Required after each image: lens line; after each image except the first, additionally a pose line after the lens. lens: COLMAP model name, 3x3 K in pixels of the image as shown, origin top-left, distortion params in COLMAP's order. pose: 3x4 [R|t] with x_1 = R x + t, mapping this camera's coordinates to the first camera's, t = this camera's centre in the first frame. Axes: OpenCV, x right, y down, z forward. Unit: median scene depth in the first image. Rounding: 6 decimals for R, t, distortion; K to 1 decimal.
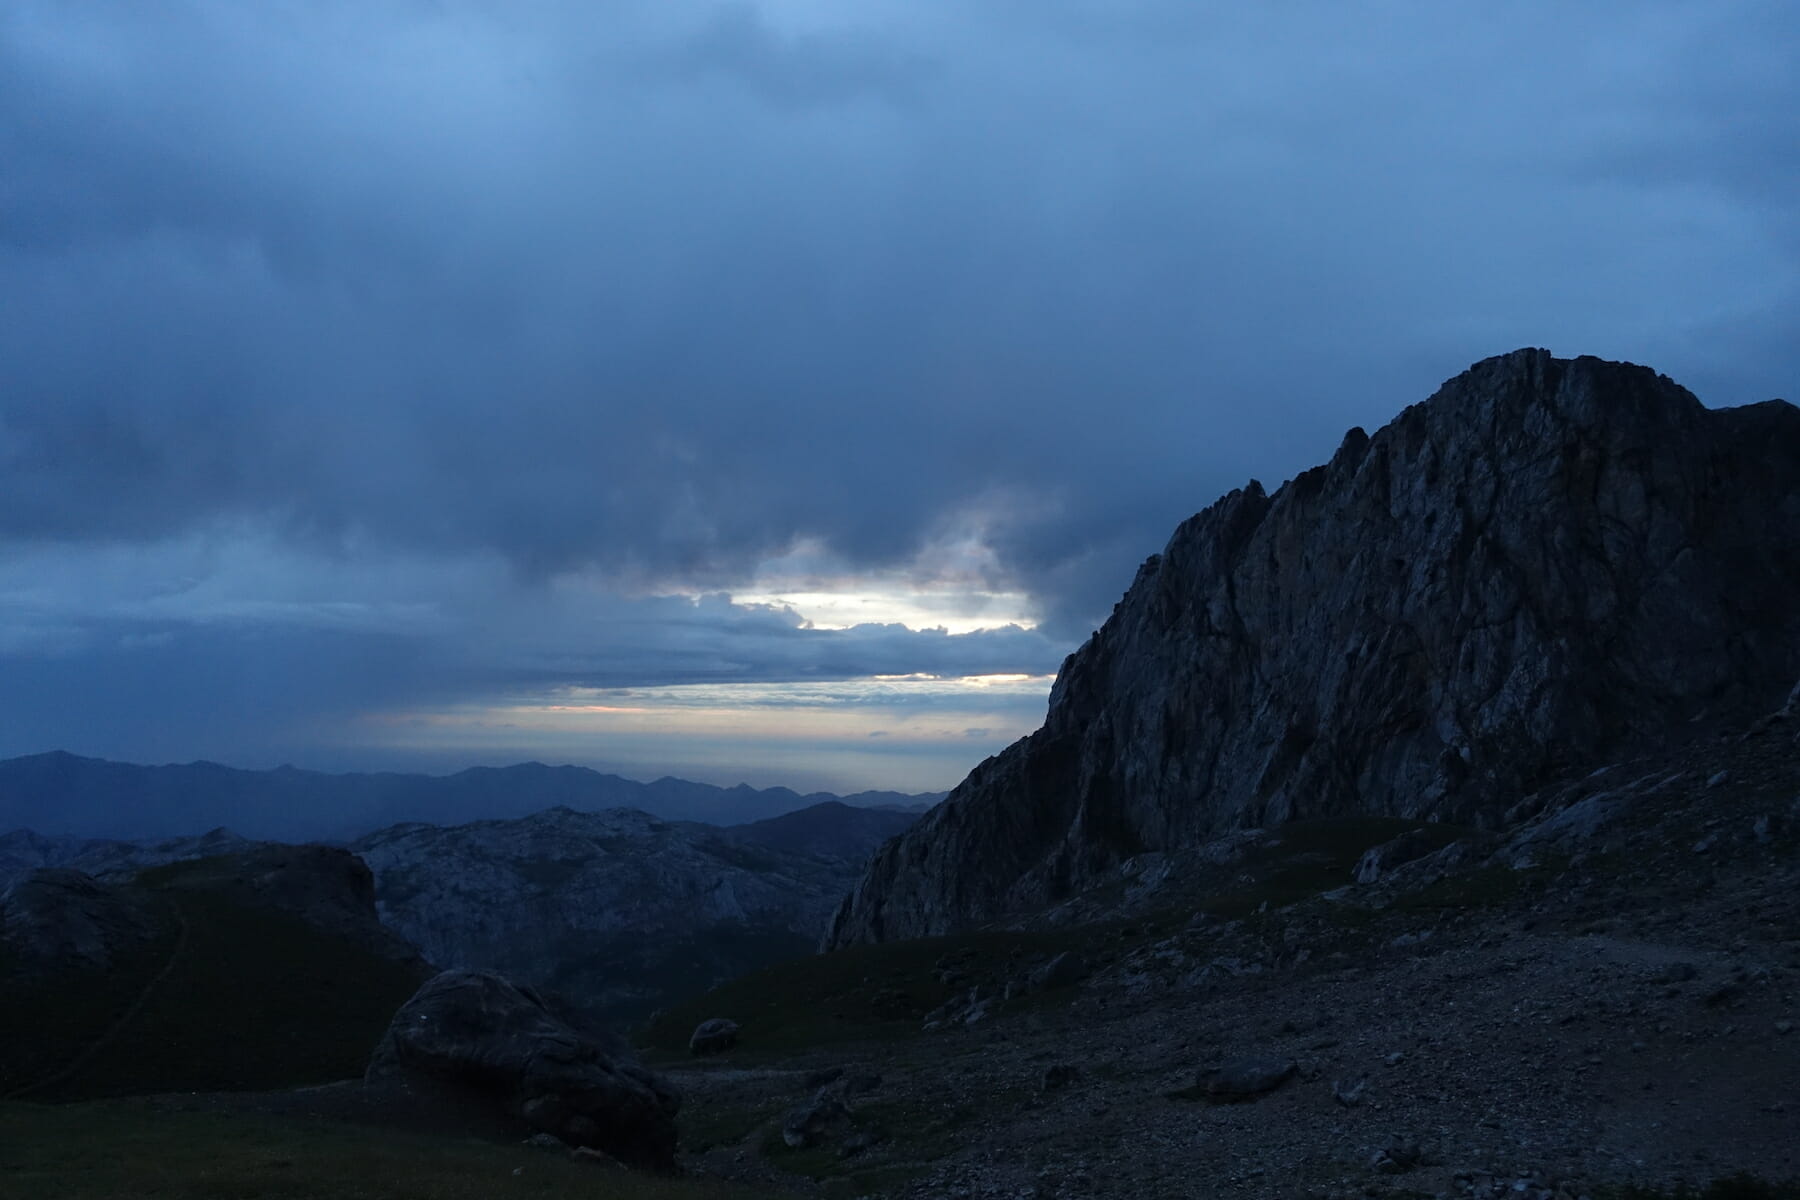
lens RADIAL K [[1683.8, 0, 896.6], [0, 1683.8, 595.1], [0, 0, 1]] dist [-0.010325, 0.000000]
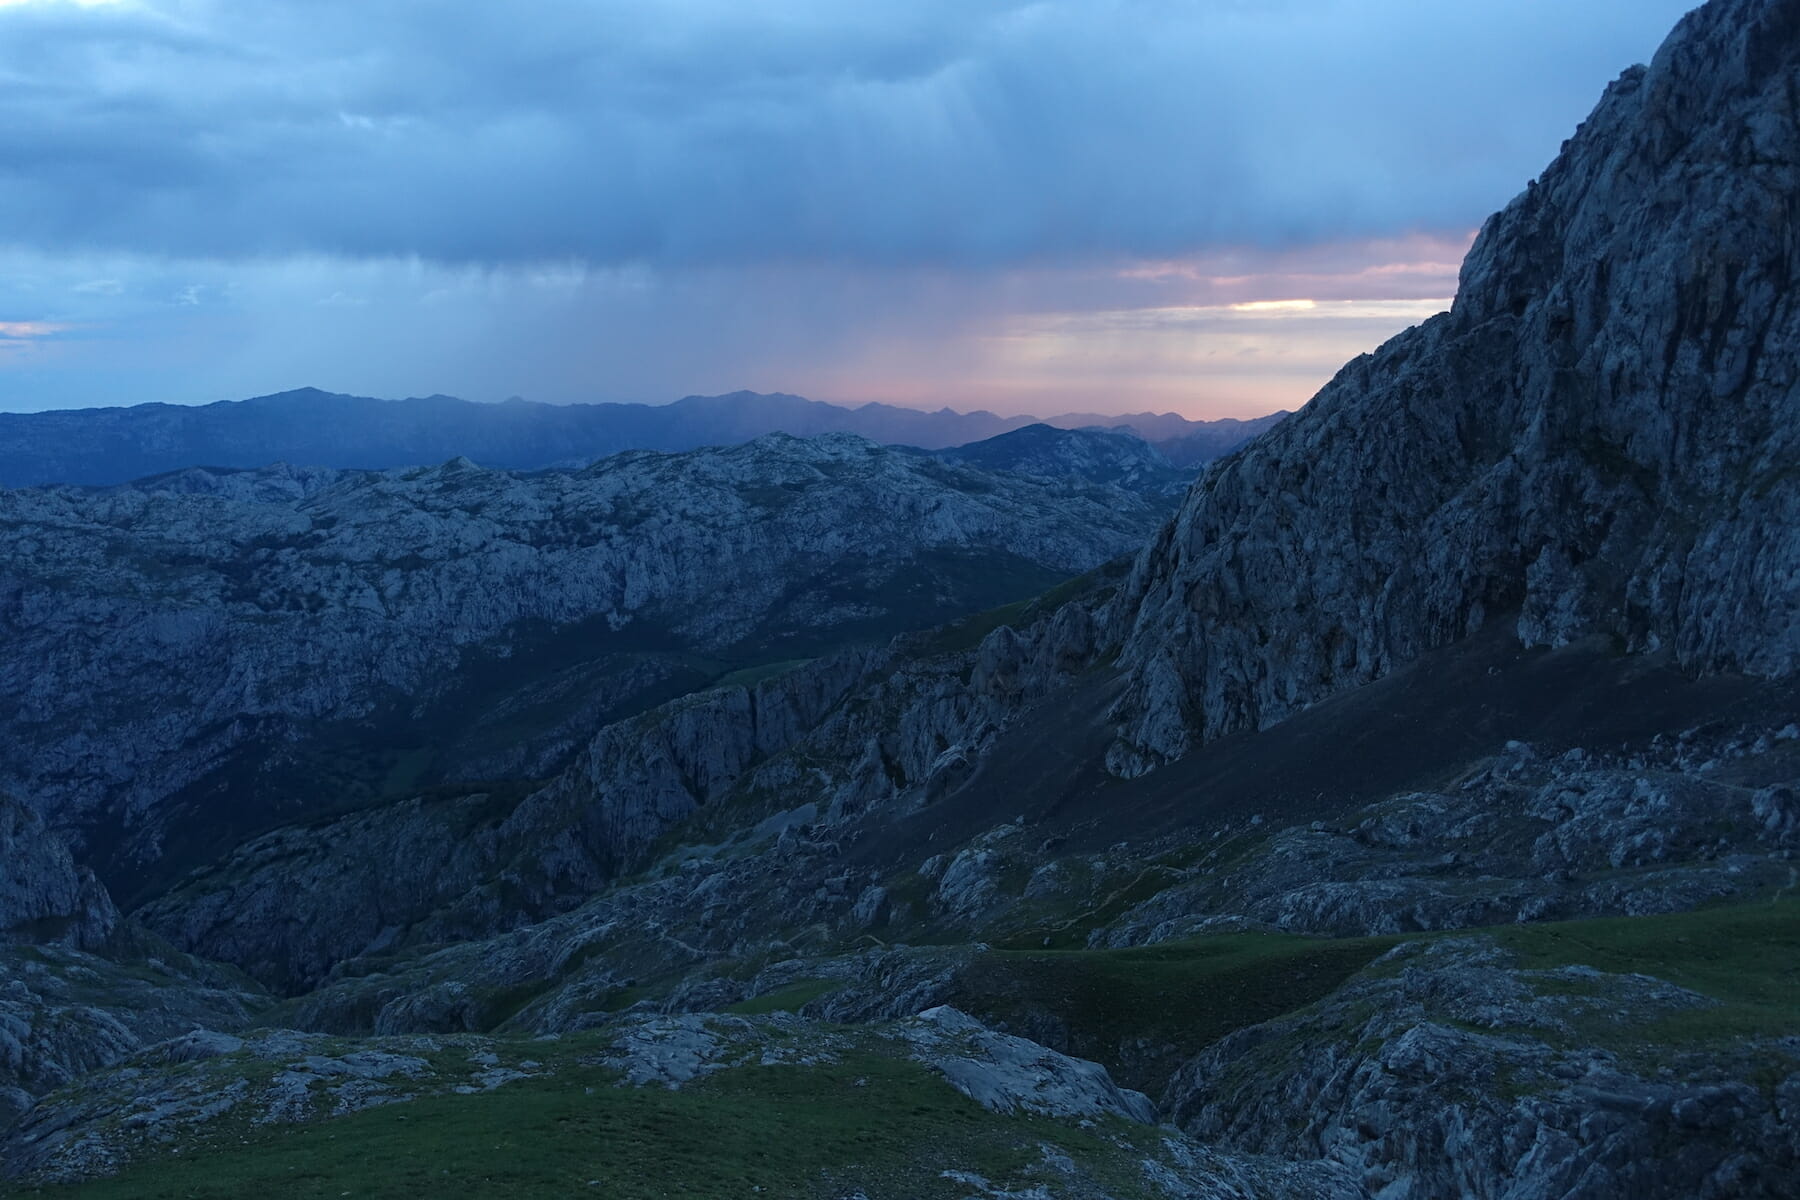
lens RADIAL K [[1623.0, 0, 897.1], [0, 1623.0, 593.0], [0, 0, 1]] dist [0.019720, -0.009994]
pose [[0.992976, -0.002084, -0.118293, -0.078155], [0.028413, 0.974785, 0.221332, 0.032289], [0.114849, -0.223138, 0.967997, 0.223211]]
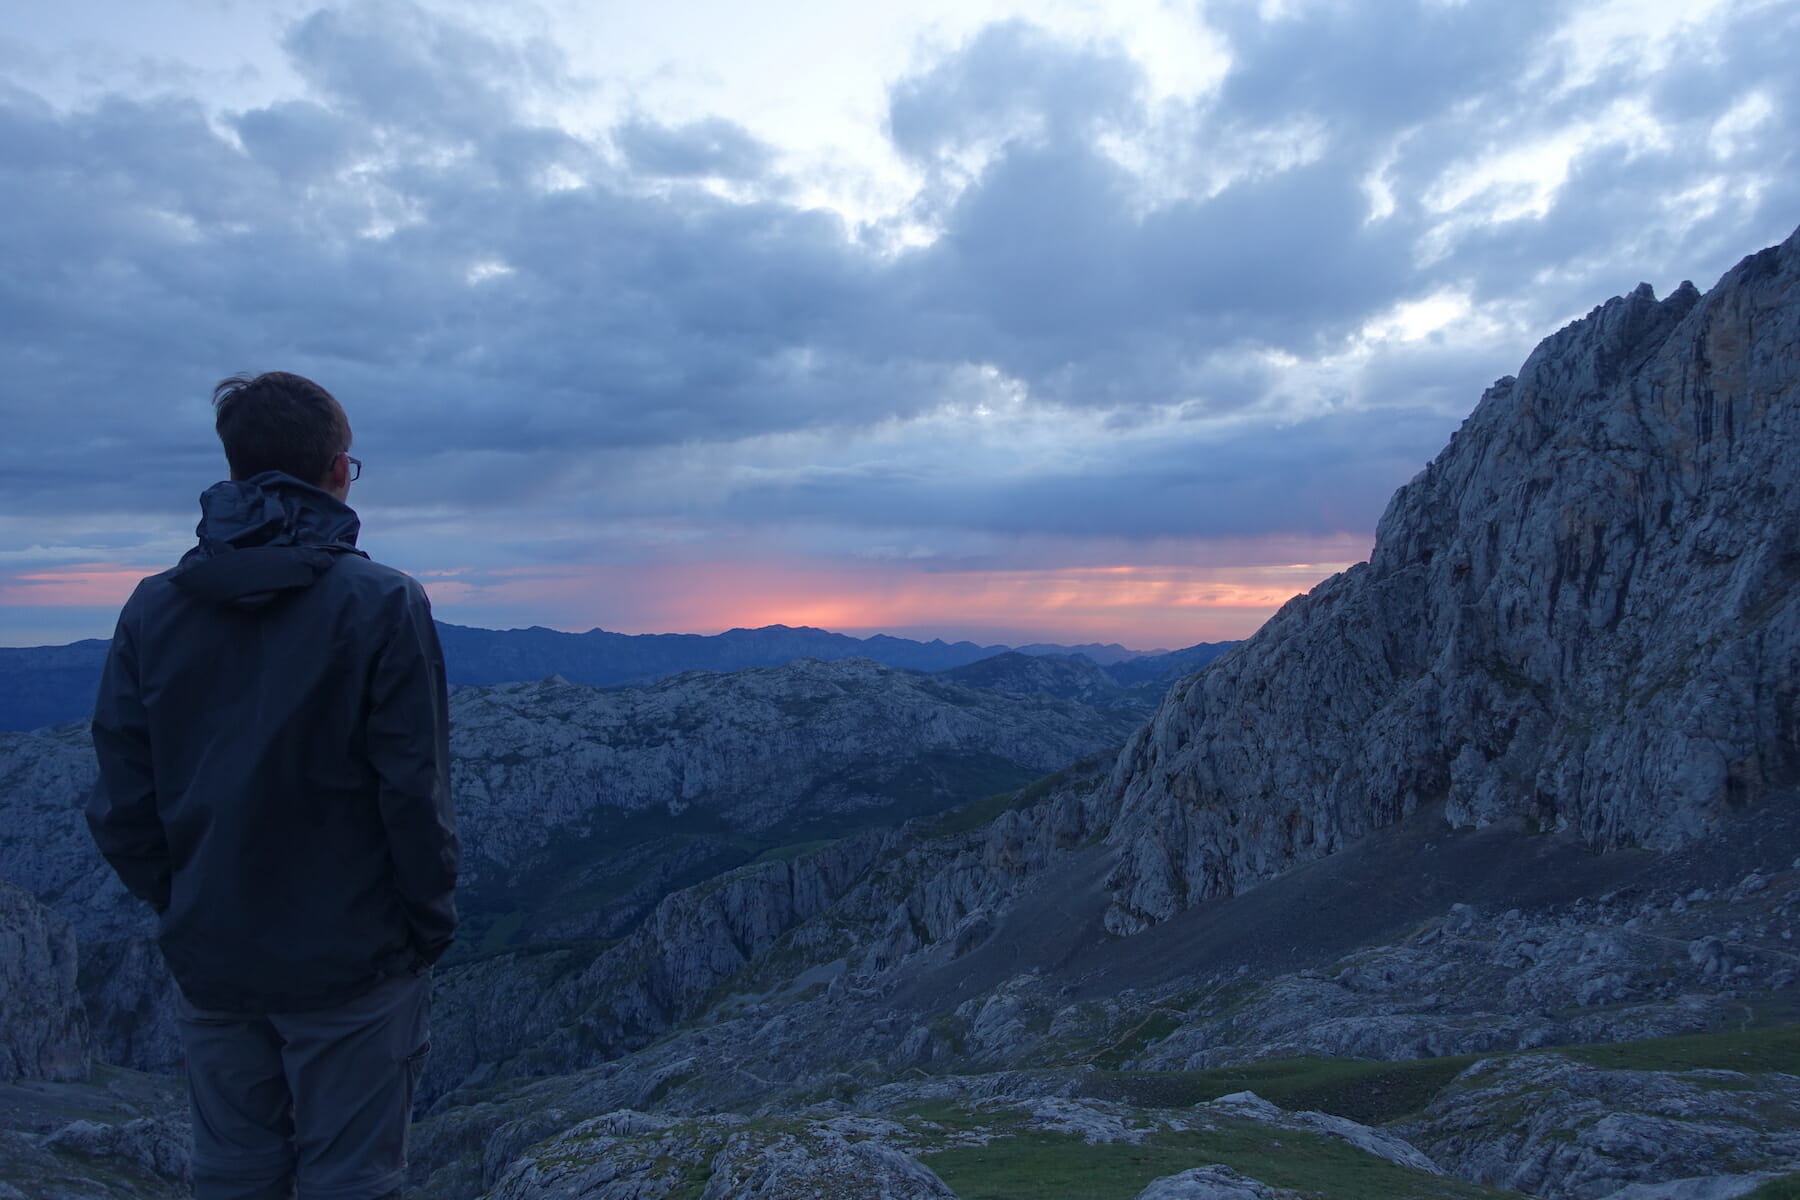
lens RADIAL K [[1291.6, 0, 898.1], [0, 1291.6, 592.1], [0, 0, 1]] dist [0.010634, -0.003490]
pose [[0.993178, -0.013645, -0.115805, -0.101974], [0.022271, 0.997045, 0.073517, 0.034935], [0.114460, -0.075595, 0.990548, 0.219495]]
